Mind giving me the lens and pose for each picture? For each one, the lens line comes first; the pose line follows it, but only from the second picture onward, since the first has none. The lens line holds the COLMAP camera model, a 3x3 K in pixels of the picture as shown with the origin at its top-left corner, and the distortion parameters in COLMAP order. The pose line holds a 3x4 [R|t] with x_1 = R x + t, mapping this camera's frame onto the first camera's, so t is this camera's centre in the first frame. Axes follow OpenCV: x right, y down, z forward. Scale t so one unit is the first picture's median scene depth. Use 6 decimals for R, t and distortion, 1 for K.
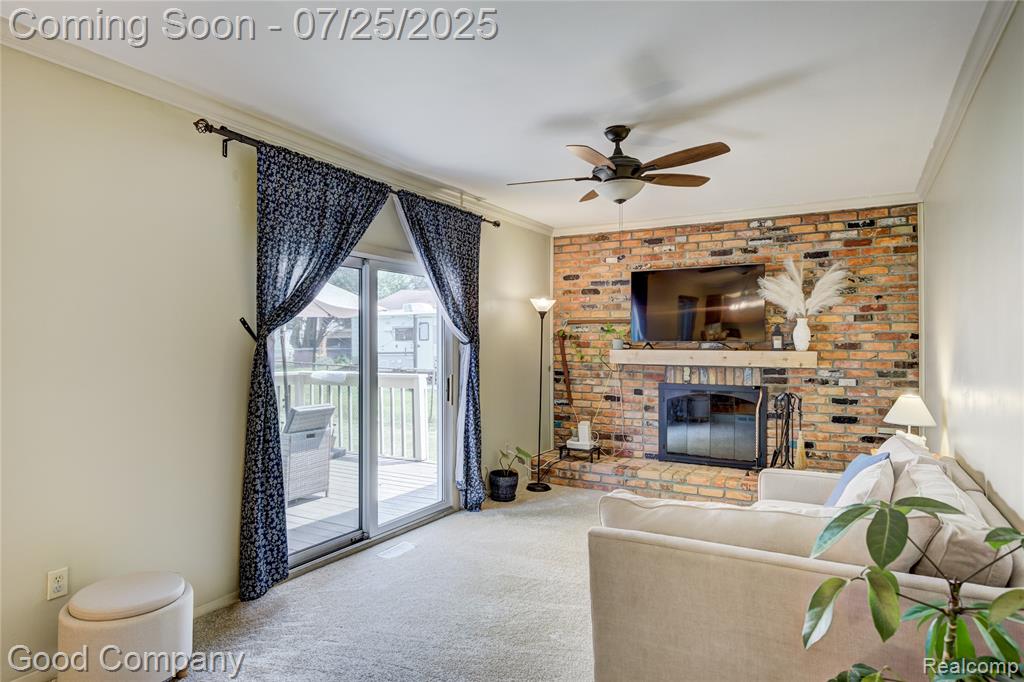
lens RADIAL K [[578.7, 0, 517.4], [0, 578.7, 338.3], [0, 0, 1]] dist [-0.022541, -0.000471]
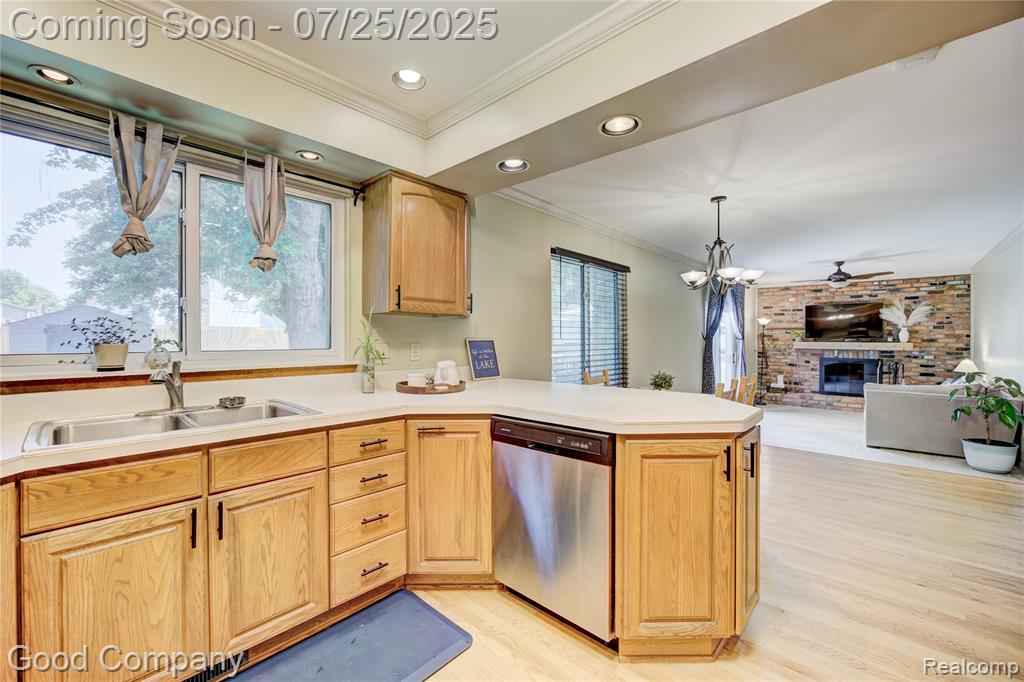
lens RADIAL K [[421.0, 0, 508.8], [0, 421.0, 340.0], [0, 0, 1]] dist [-0.002162, 0.000197]
pose [[0.977433, -0.000092, -0.211247, -0.613713], [0.003315, 0.999883, 0.014901, -0.016005], [0.211221, -0.015265, 0.977319, -0.845403]]
